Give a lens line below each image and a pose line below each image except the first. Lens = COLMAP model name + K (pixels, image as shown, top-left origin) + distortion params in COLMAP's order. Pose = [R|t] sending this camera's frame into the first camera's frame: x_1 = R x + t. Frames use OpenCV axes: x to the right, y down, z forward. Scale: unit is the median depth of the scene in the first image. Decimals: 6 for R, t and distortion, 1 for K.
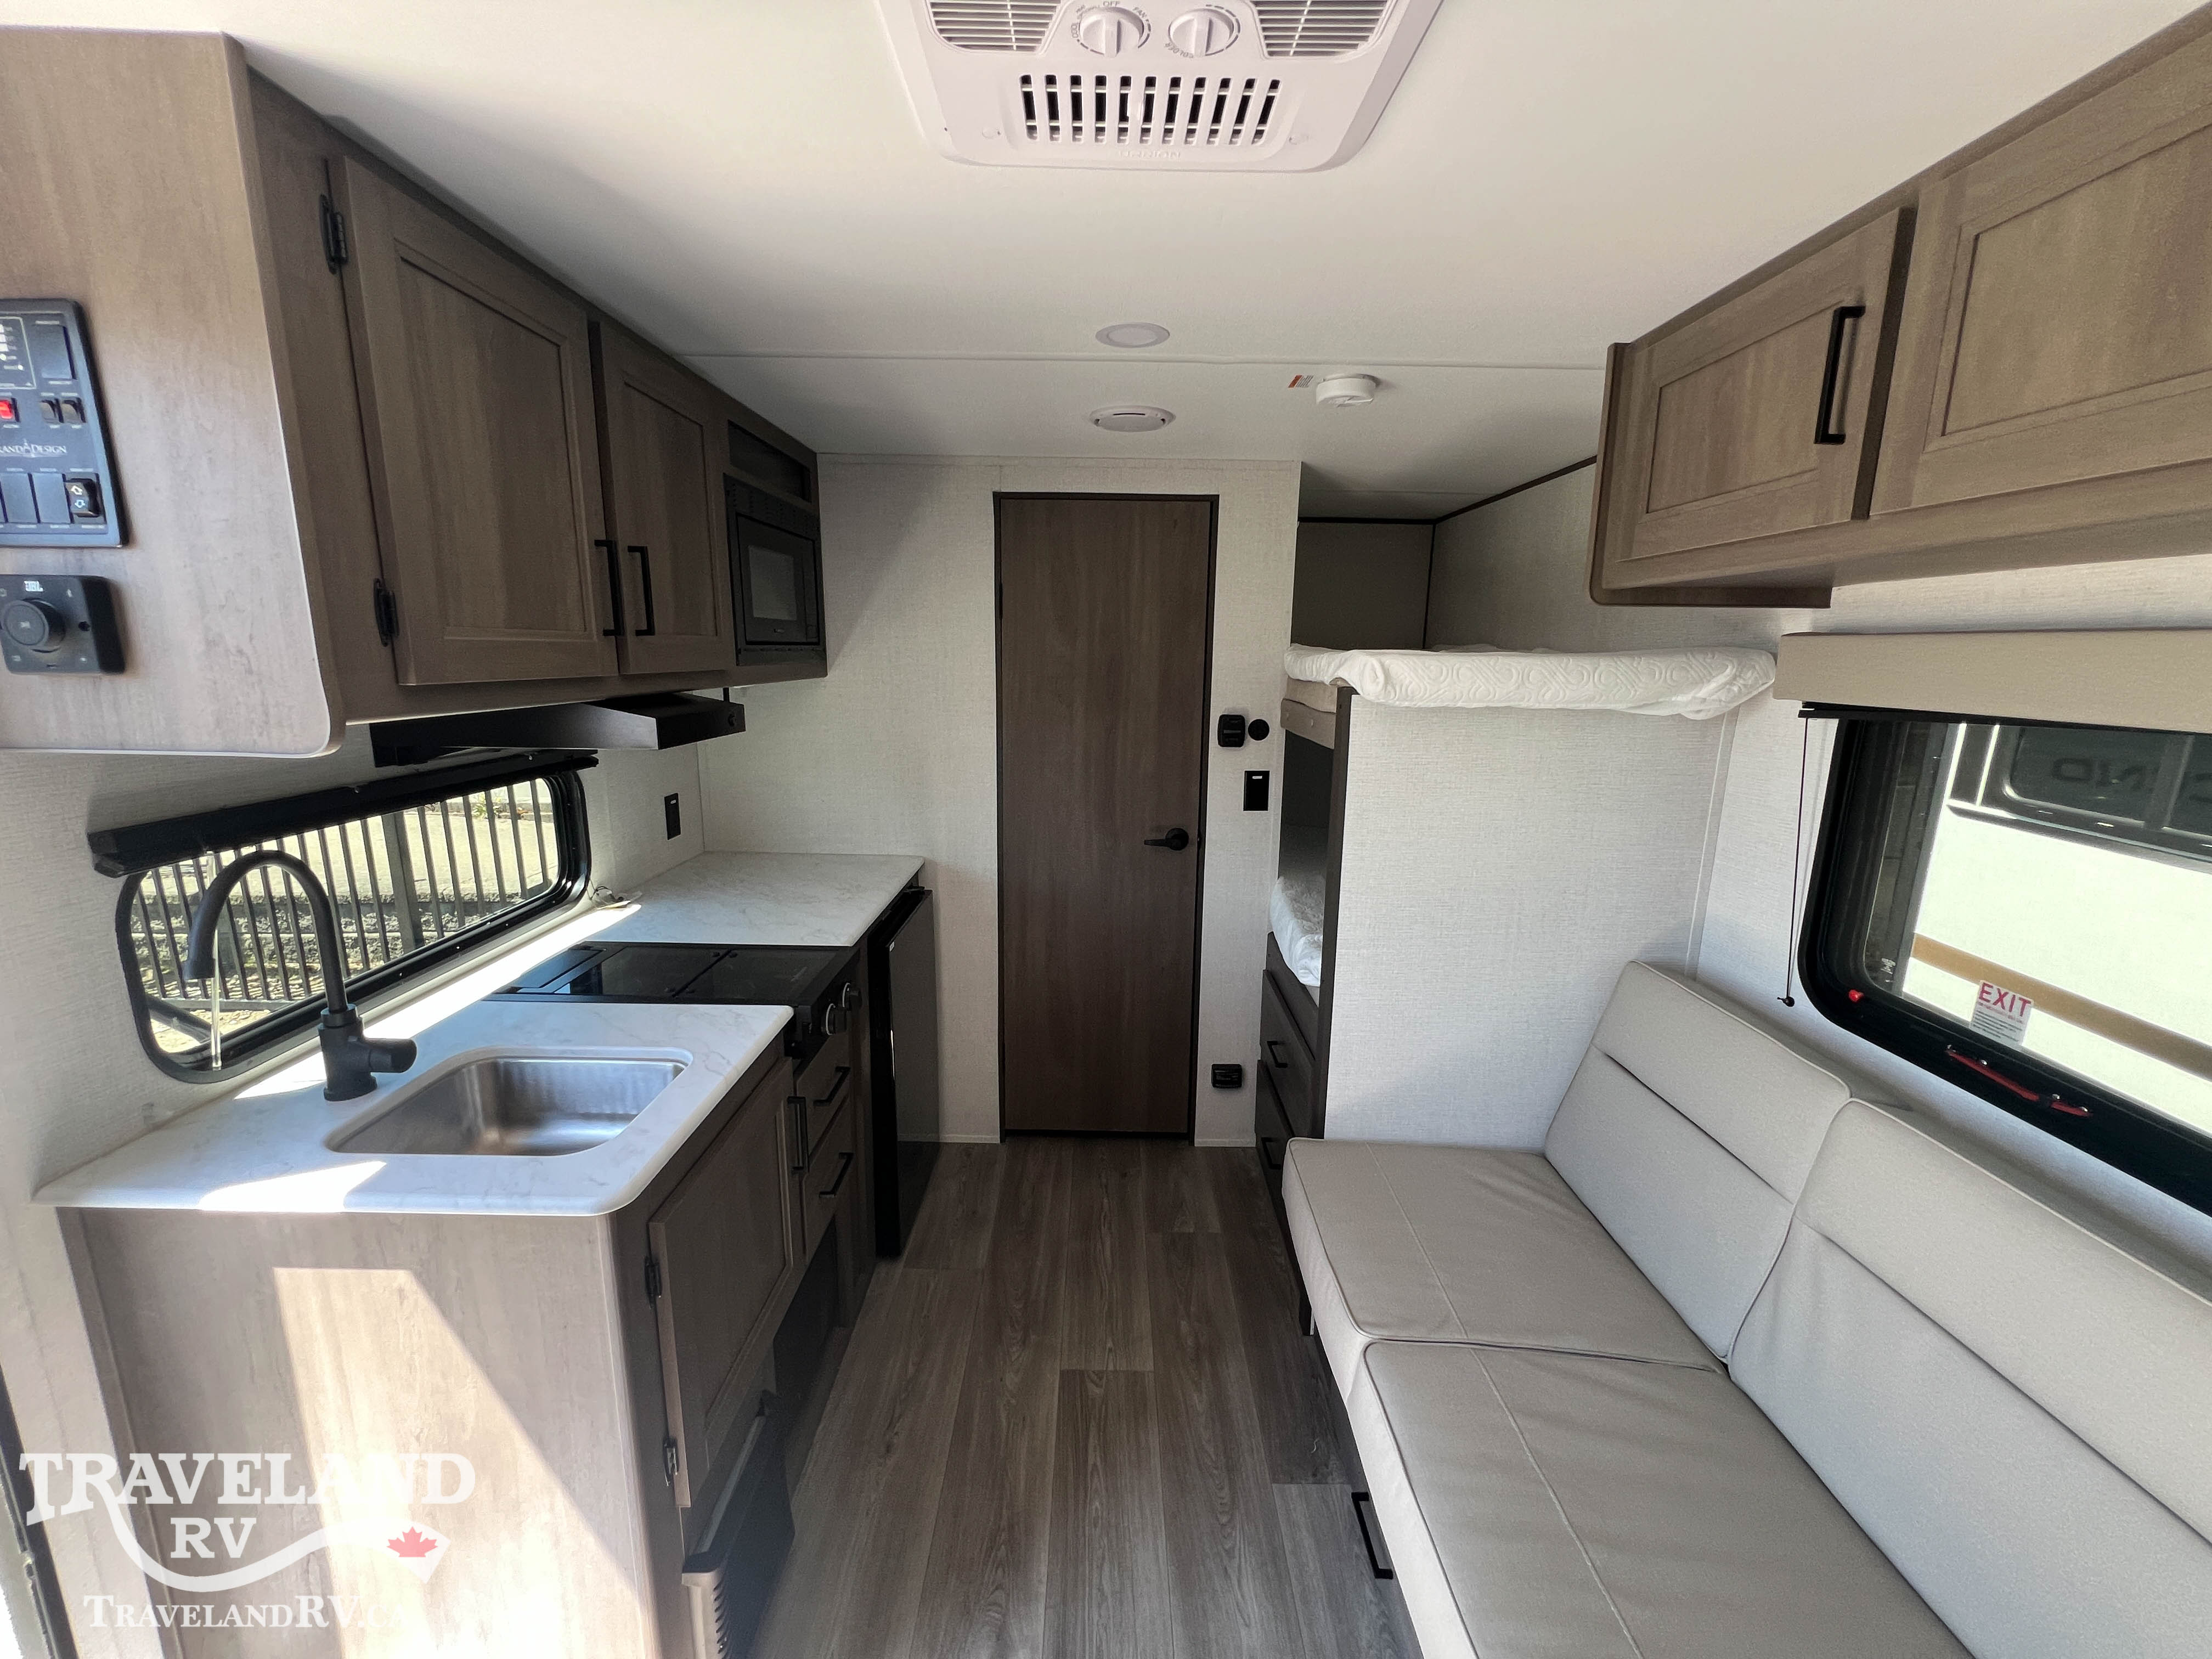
lens RADIAL K [[888.2, 0, 1102.0], [0, 888.2, 828.4], [0, 0, 1]] dist [0.000238, -0.000122]
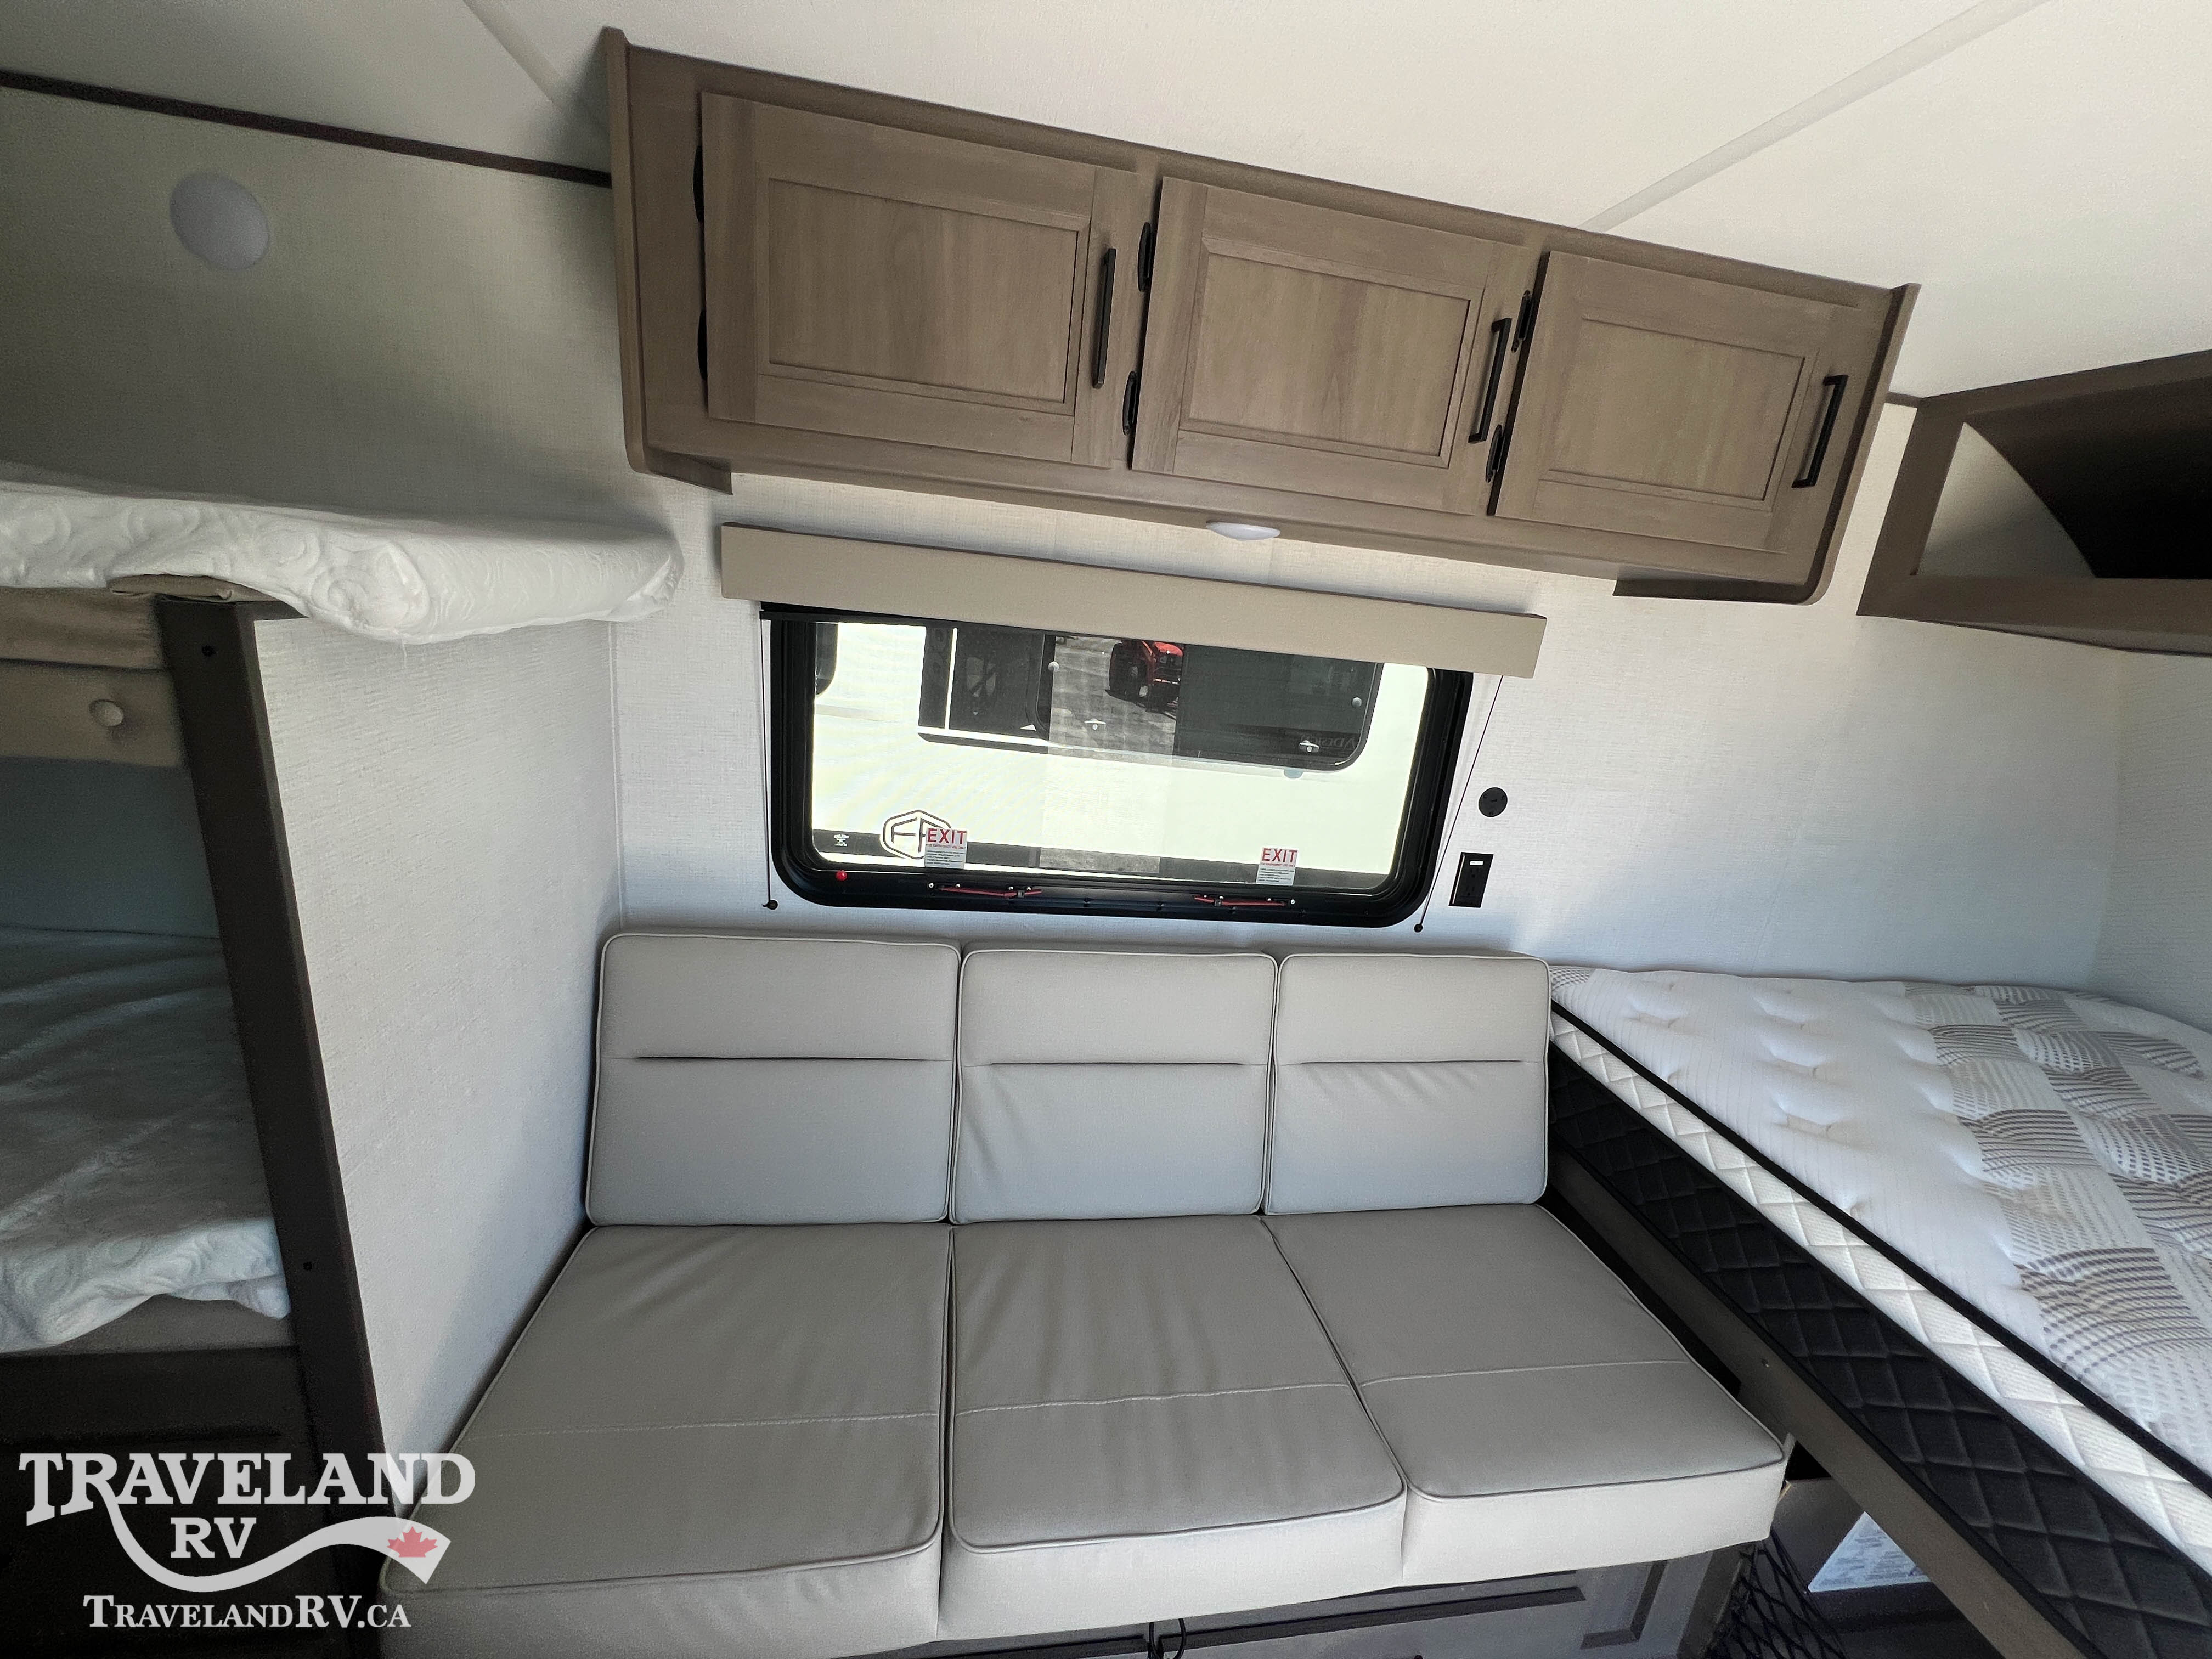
lens RADIAL K [[887.2, 0, 1103.6], [0, 887.2, 827.7], [0, 0, 1]] dist [-0.003111, 0.000696]
pose [[-0.158296, -0.295241, 0.942218, -0.176984], [0.090994, 0.945827, 0.311659, -0.145303], [-0.983190, 0.135071, -0.122855, 0.654218]]
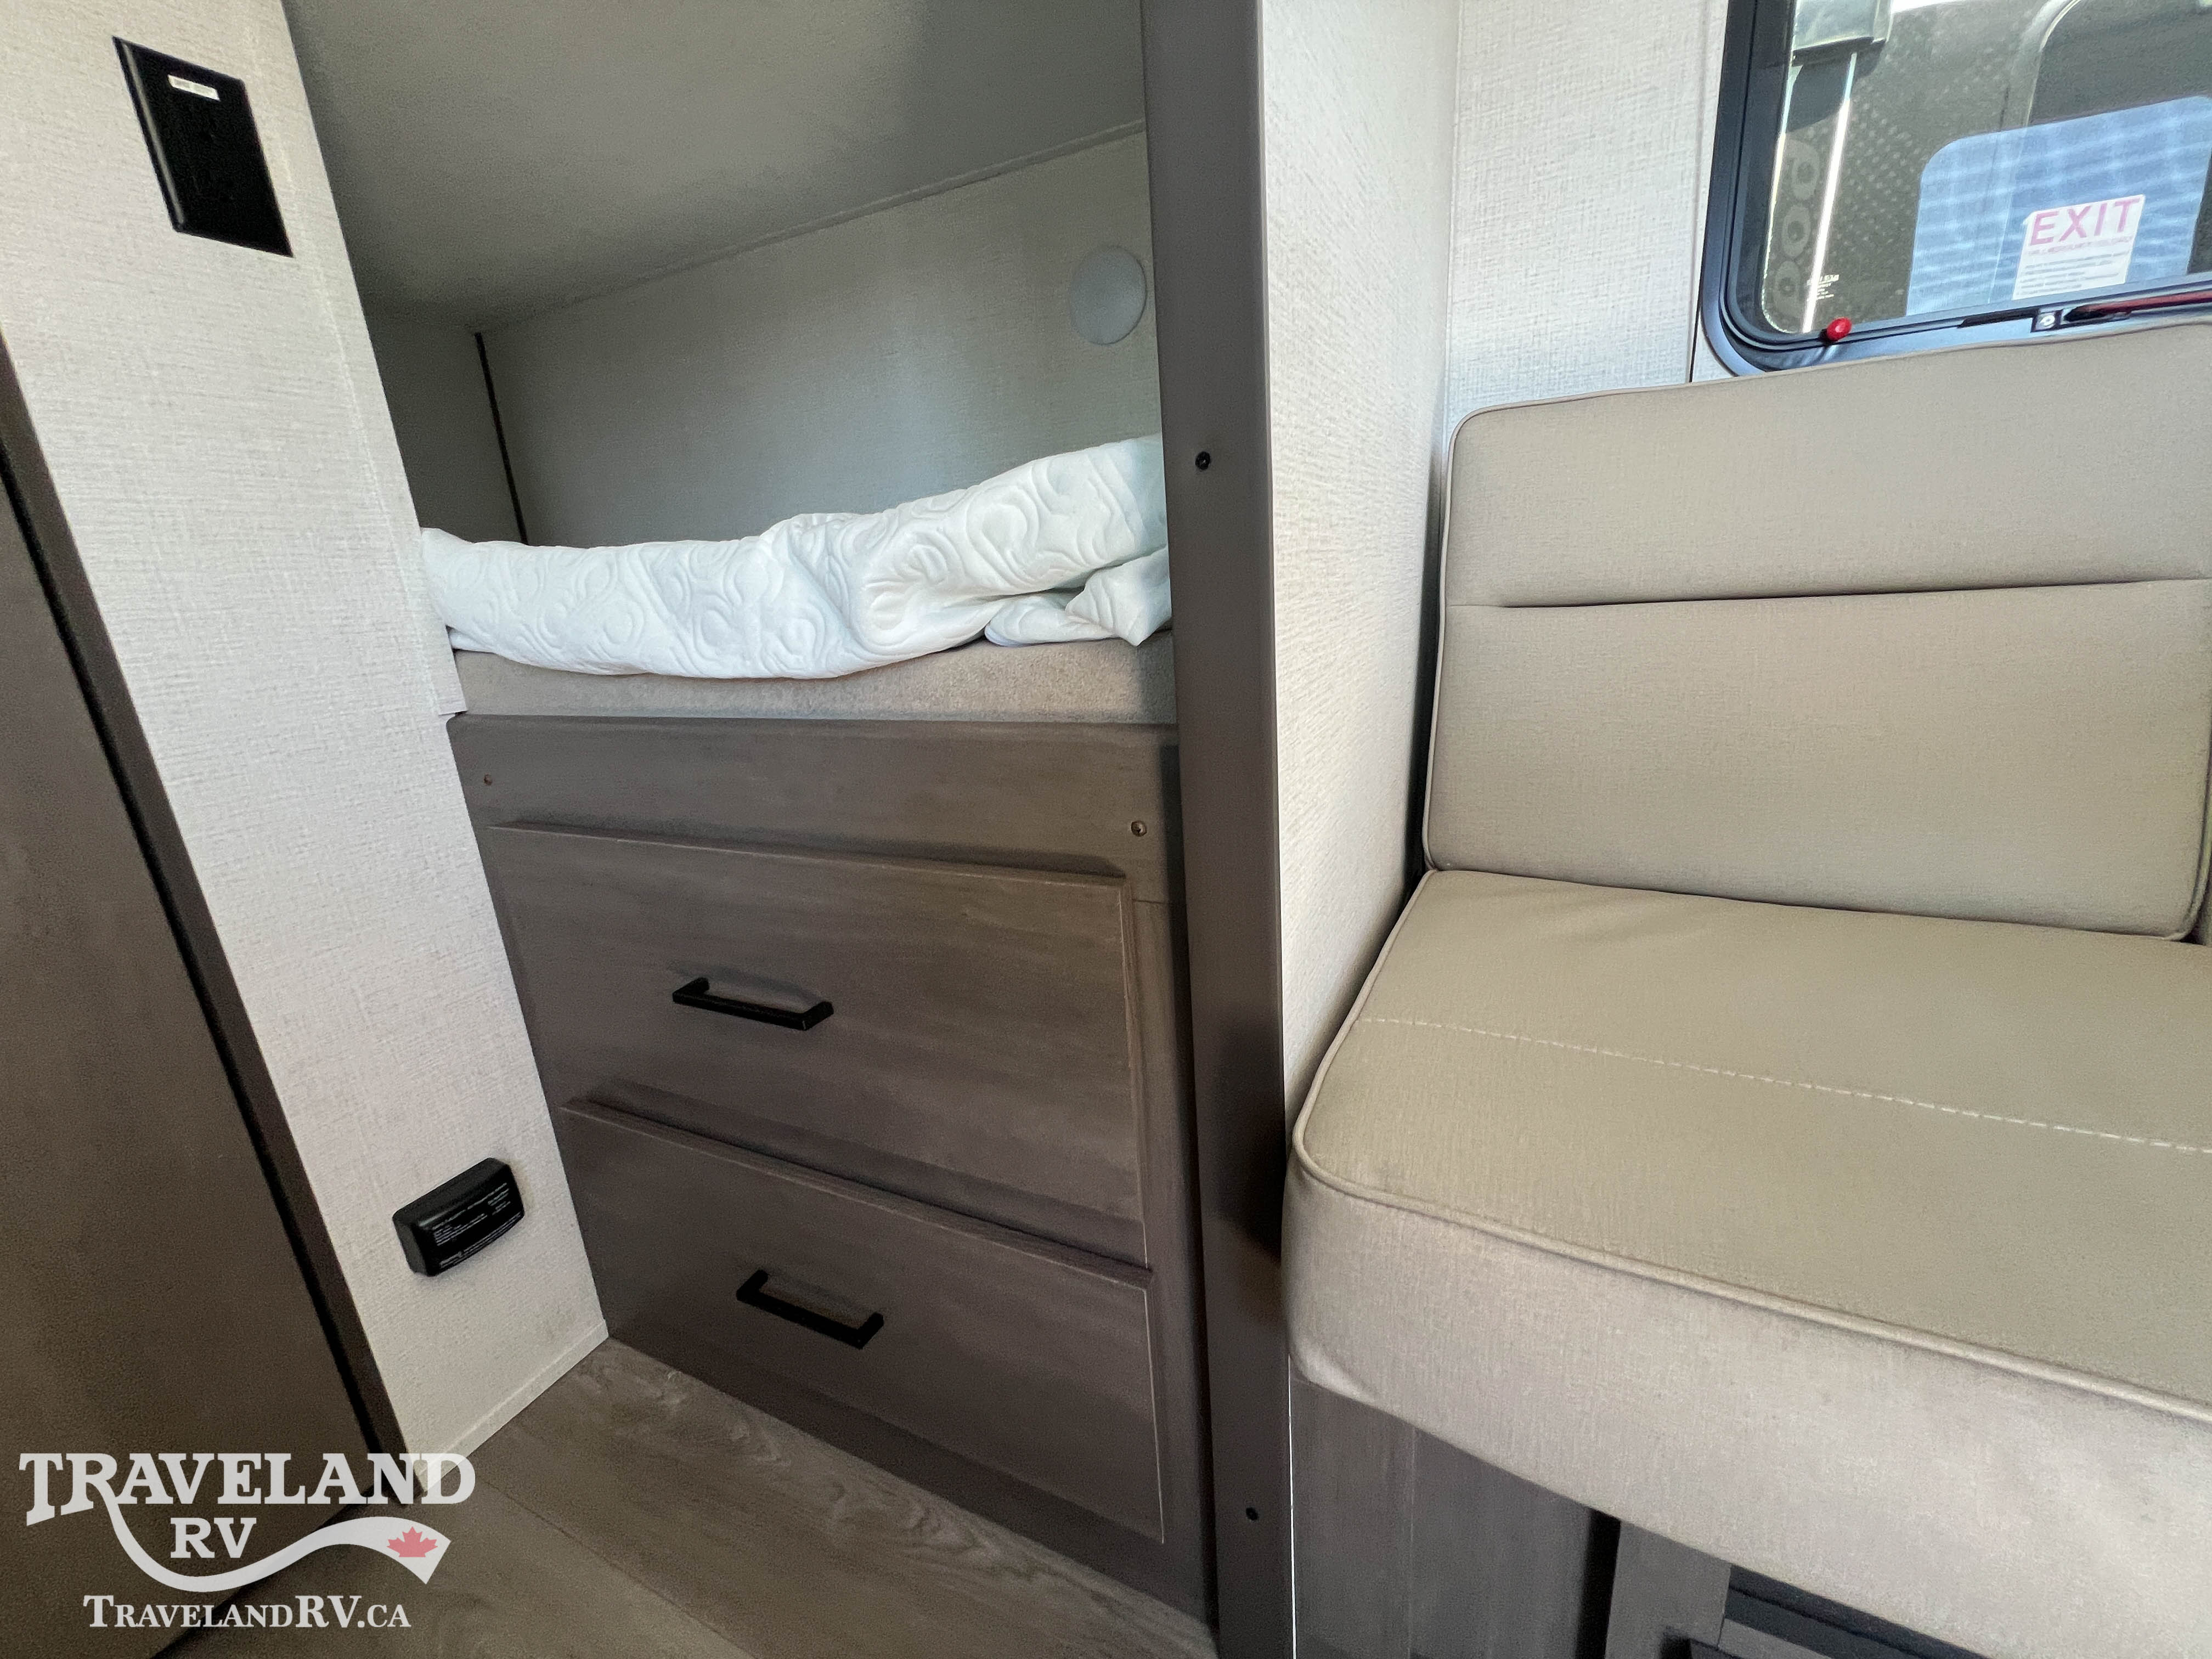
lens RADIAL K [[891.2, 0, 1106.0], [0, 891.2, 829.5], [0, 0, 1]] dist [-0.002134, 0.000086]
pose [[0.430255, -0.288370, 0.855408, 0.015866], [0.246850, 0.949070, 0.195783, 0.218524], [-0.868300, 0.126921, 0.479526, 0.959198]]
